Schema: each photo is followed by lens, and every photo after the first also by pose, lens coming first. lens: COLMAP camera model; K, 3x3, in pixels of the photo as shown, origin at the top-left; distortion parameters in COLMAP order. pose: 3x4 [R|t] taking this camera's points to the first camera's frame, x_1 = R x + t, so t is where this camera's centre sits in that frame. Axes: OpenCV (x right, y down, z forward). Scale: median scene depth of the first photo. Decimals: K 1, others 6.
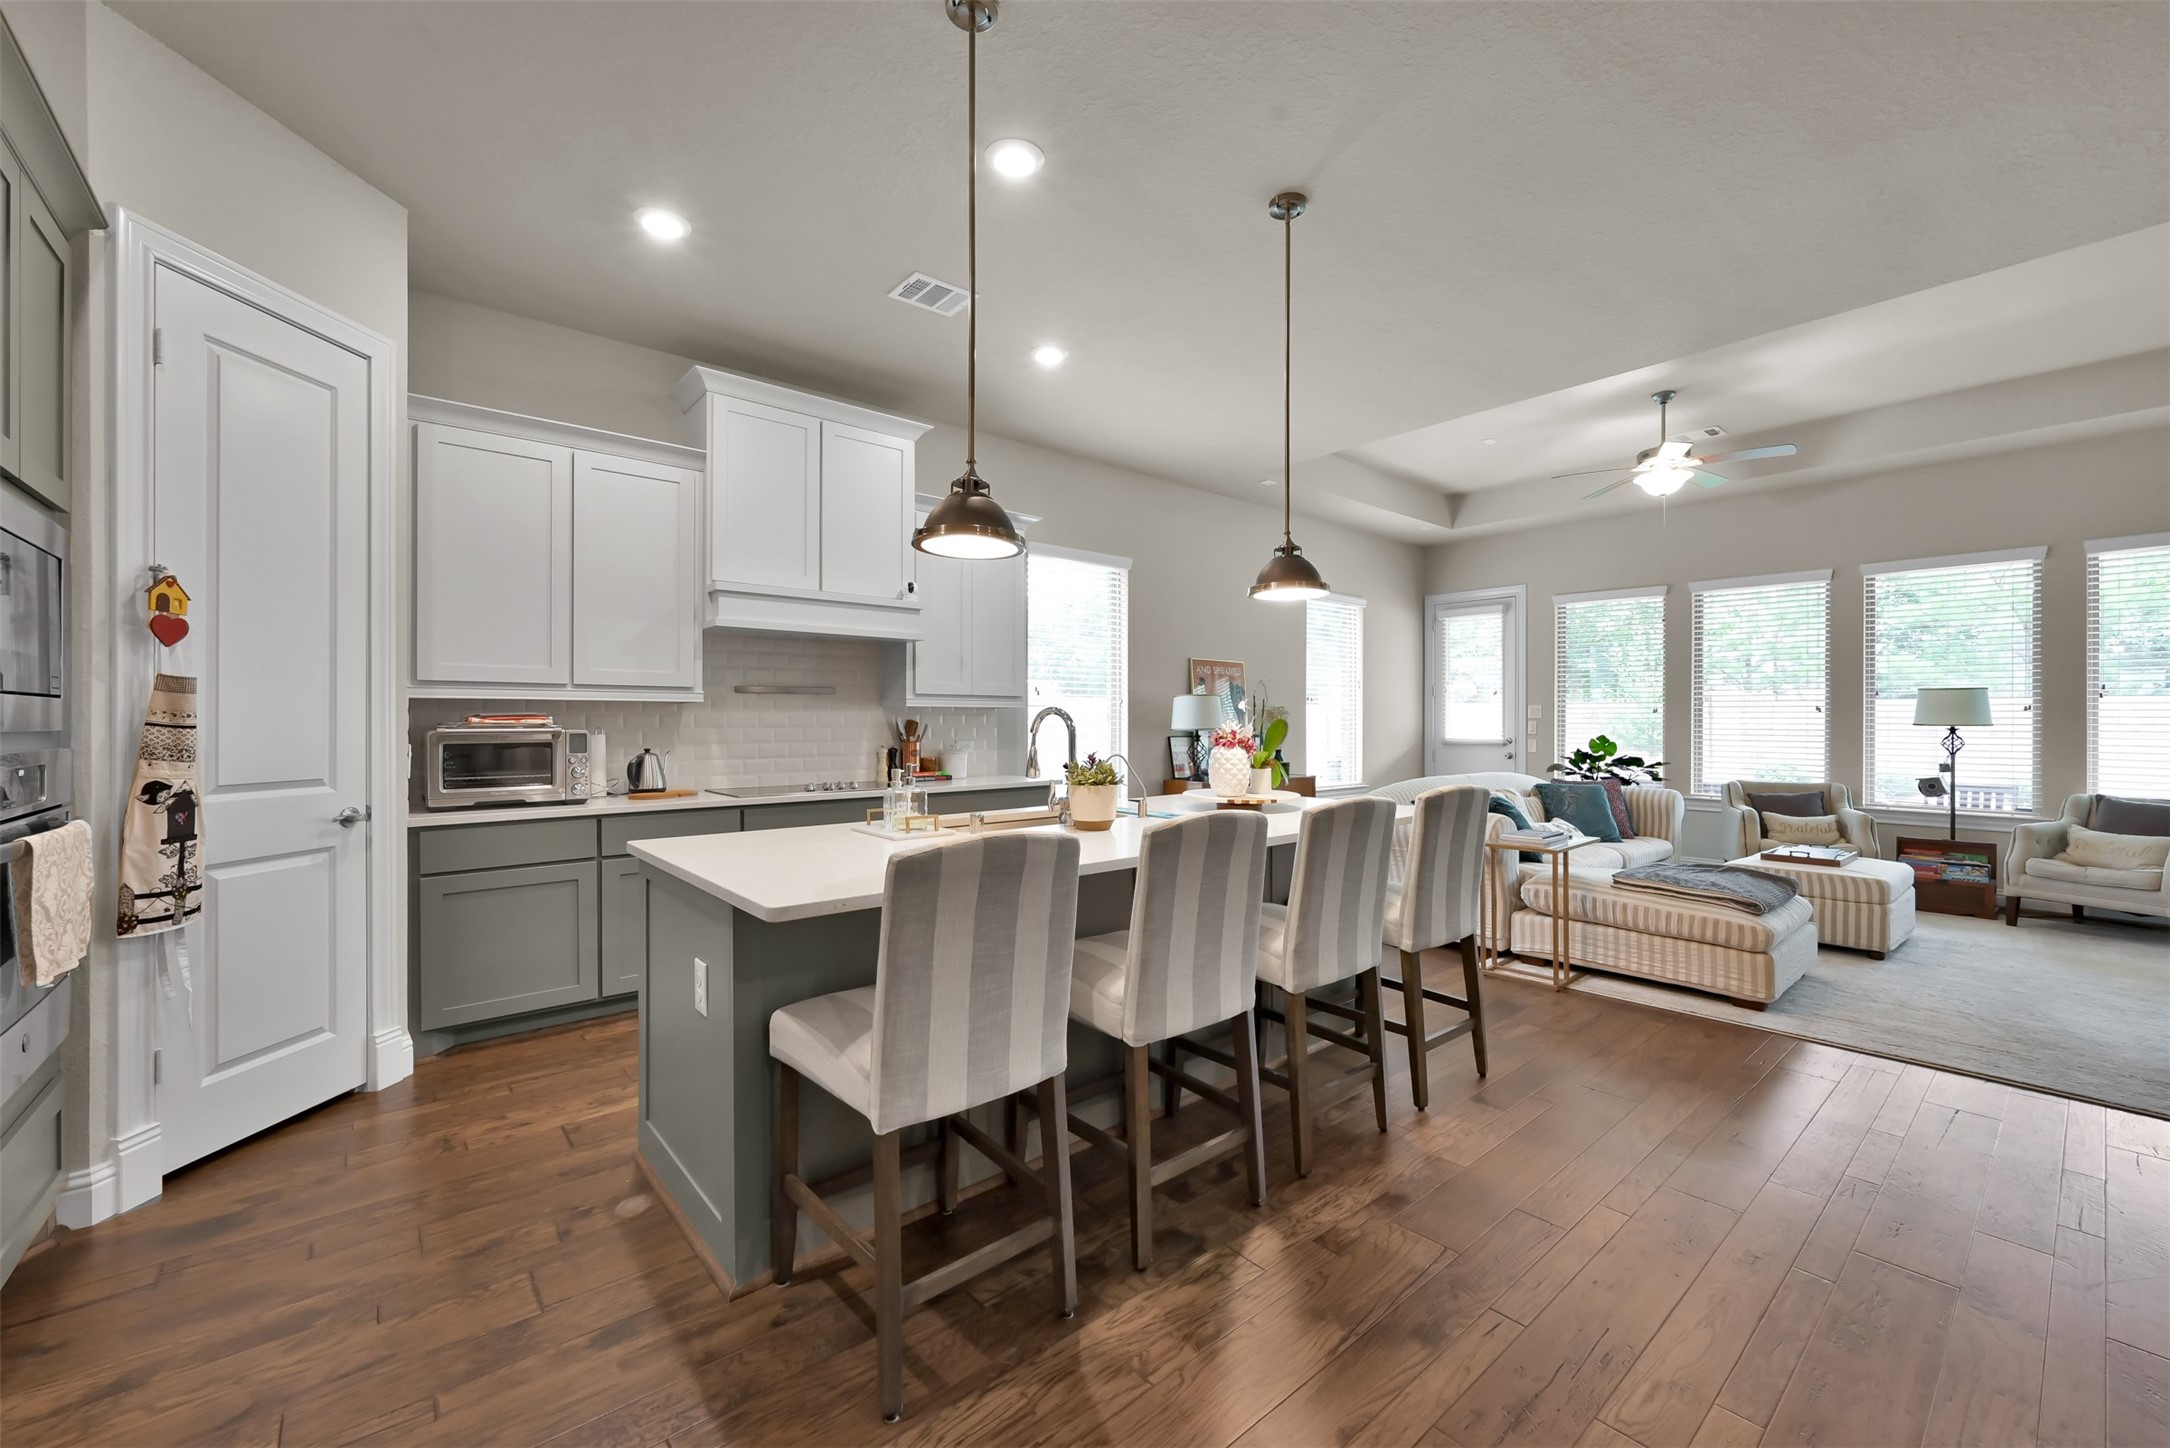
lens RADIAL K [[861.4, 0, 1096.1], [0, 861.4, 722.1], [0, 0, 1]] dist [0.004754, -0.000023]
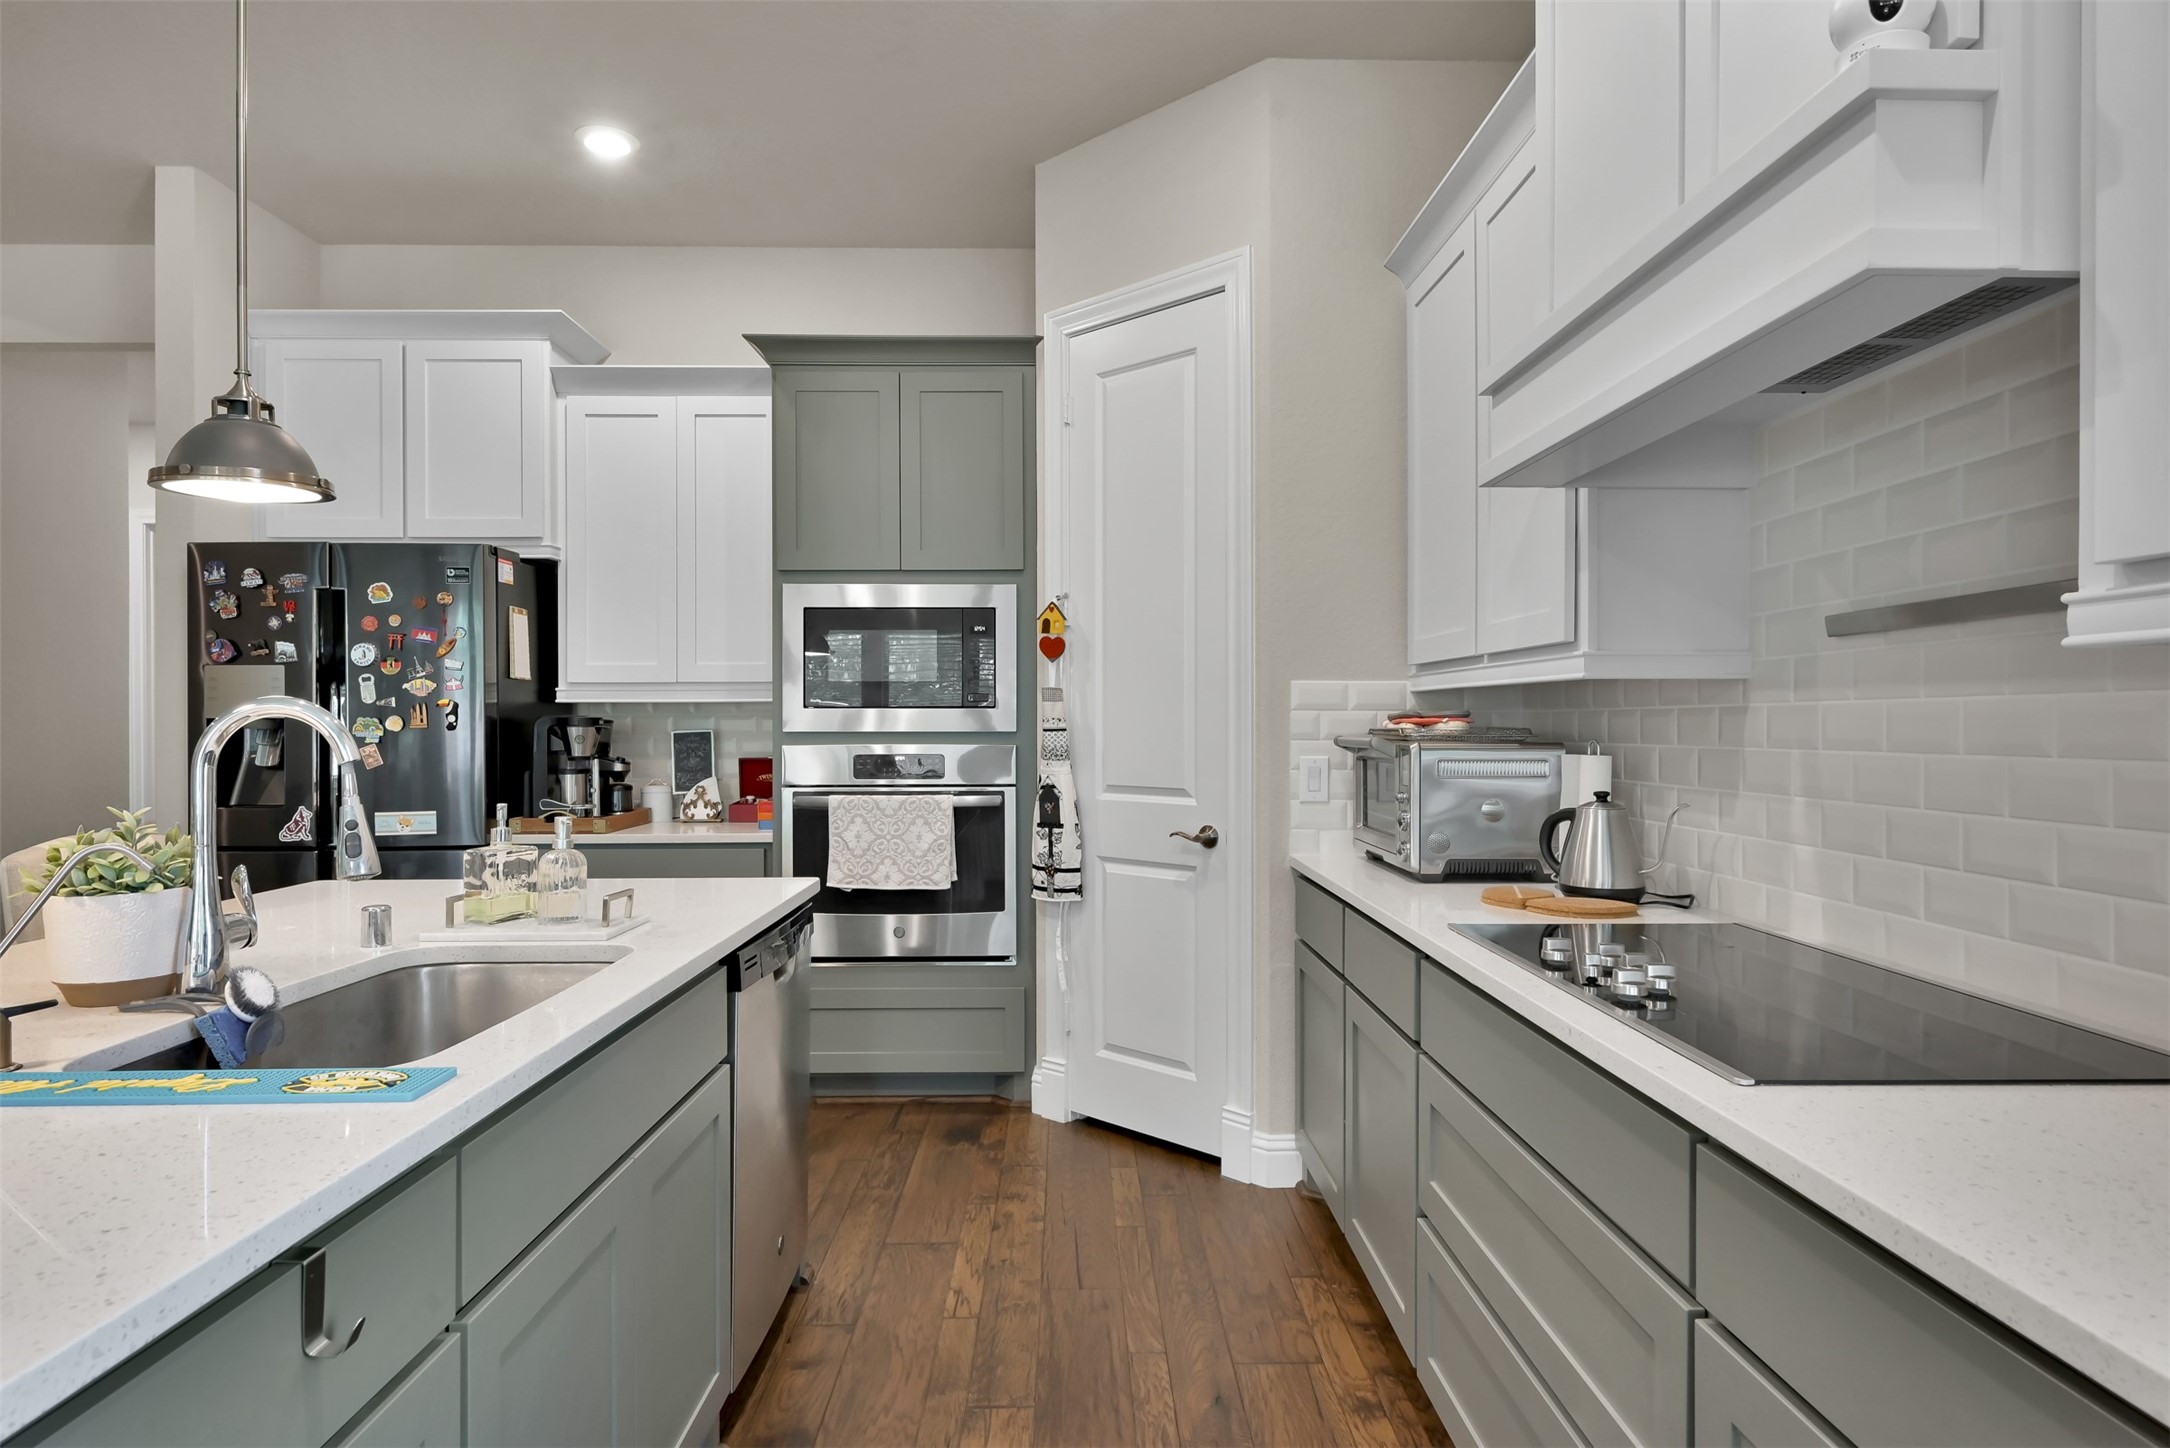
lens RADIAL K [[1189.4, 0, 1088.8], [0, 1189.4, 721.5], [0, 0, 1]] dist [0.001692, -0.004636]
pose [[-0.629359, 0.002896, -0.777109, 0.095458], [0.002600, 0.999995, 0.001621, -0.005015], [0.777110, -0.001001, -0.629364, 1.190906]]
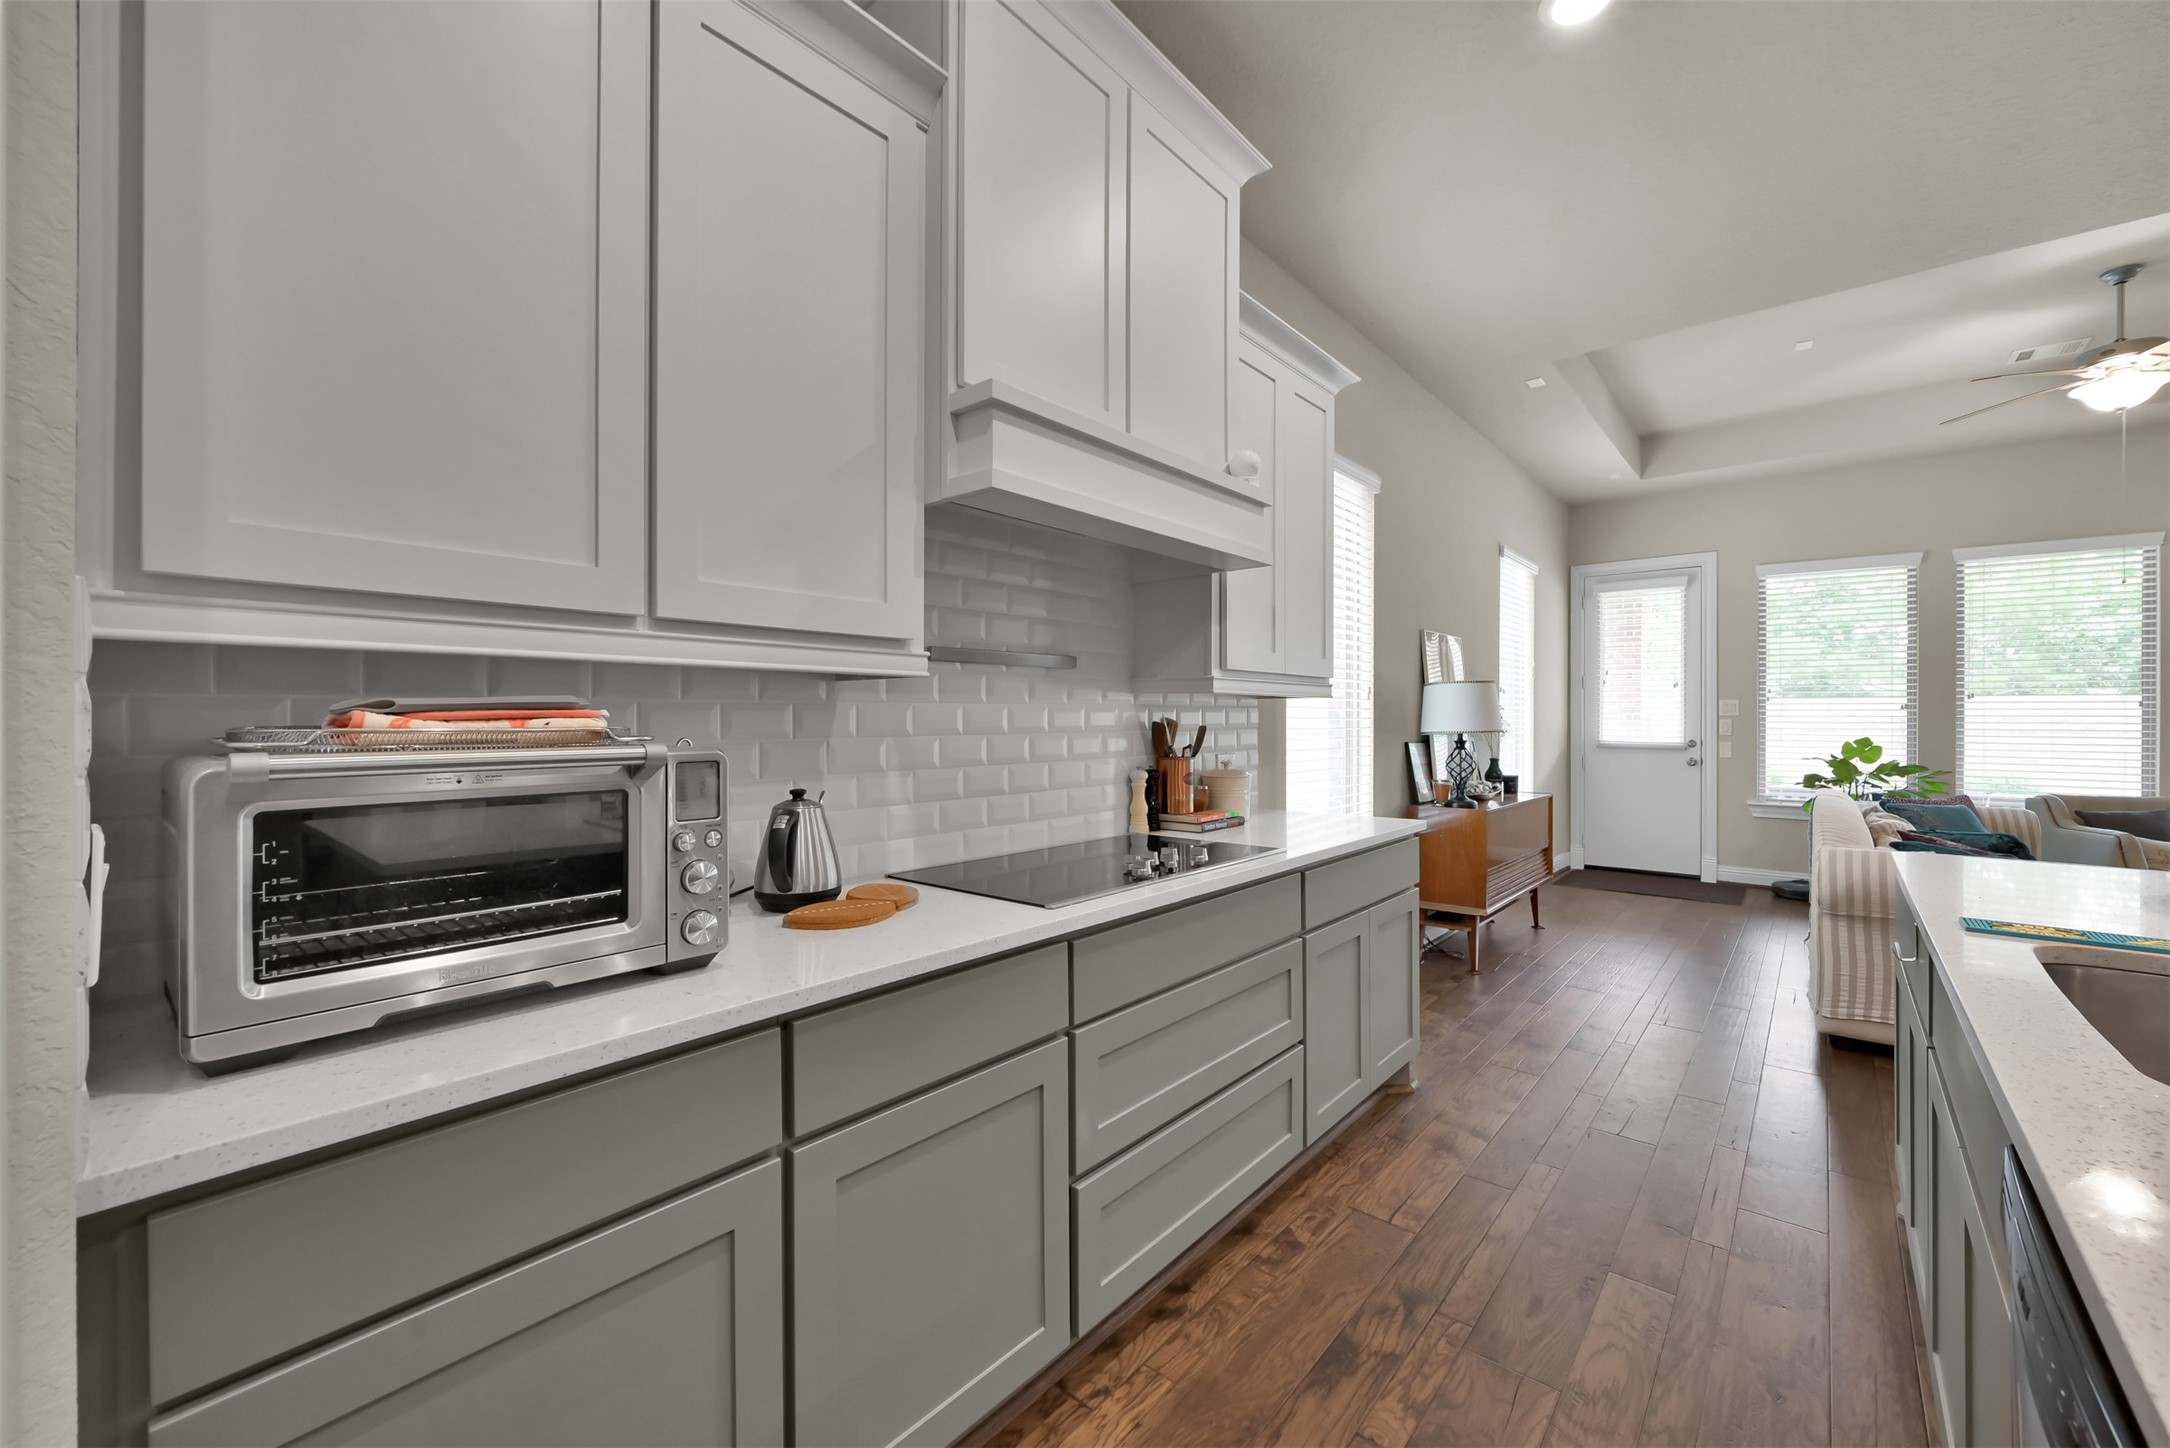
lens RADIAL K [[861.4, 0, 1090.3], [0, 861.4, 717.8], [0, 0, 1]] dist [0.004754, -0.000023]
pose [[0.985787, 0.000682, 0.167998, -0.460053], [-0.000564, 1.000000, -0.000752, -0.003033], [-0.167998, 0.000646, 0.985787, 0.585712]]
